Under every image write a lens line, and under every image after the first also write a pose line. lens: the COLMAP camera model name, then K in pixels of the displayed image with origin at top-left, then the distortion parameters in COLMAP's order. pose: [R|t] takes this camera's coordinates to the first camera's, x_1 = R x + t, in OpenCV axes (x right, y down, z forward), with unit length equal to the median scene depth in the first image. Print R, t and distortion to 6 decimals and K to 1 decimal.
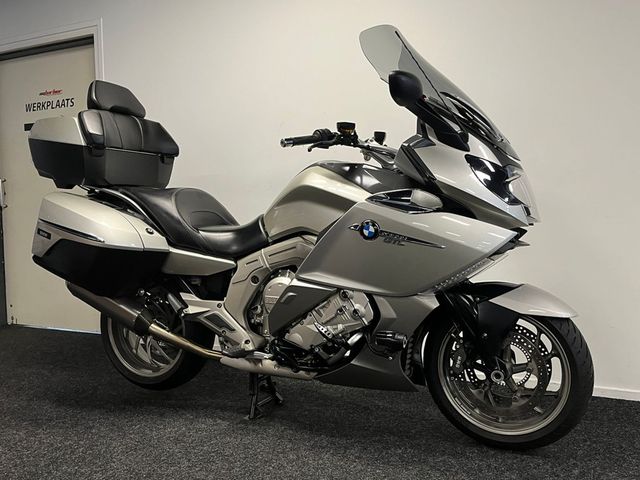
lens RADIAL K [[590.0, 0, 316.9], [0, 590.0, 244.2], [0, 0, 1]] dist [0.045782, 0.000000]
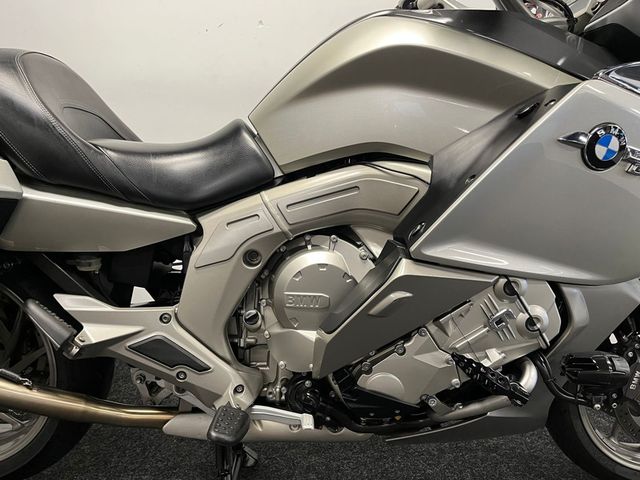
lens RADIAL K [[488.2, 0, 321.7], [0, 488.2, 244.4], [0, 0, 1]] dist [0.041812, -0.059506]
pose [[0.890388, -0.051335, 0.452298, -0.229126], [0.000185, 0.993661, 0.112414, 0.006004], [-0.455202, -0.100008, 0.884754, 0.632735]]
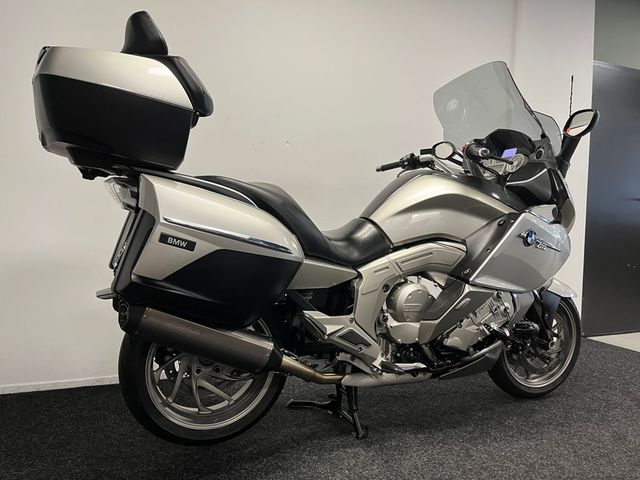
lens RADIAL K [[488.2, 0, 318.1], [0, 488.2, 241.4], [0, 0, 1]] dist [0.041812, -0.059506]
pose [[0.655153, -0.008172, 0.755452, -0.768952], [0.003163, 0.999962, 0.008074, -0.022363], [-0.755490, -0.002900, 0.655154, 0.565676]]
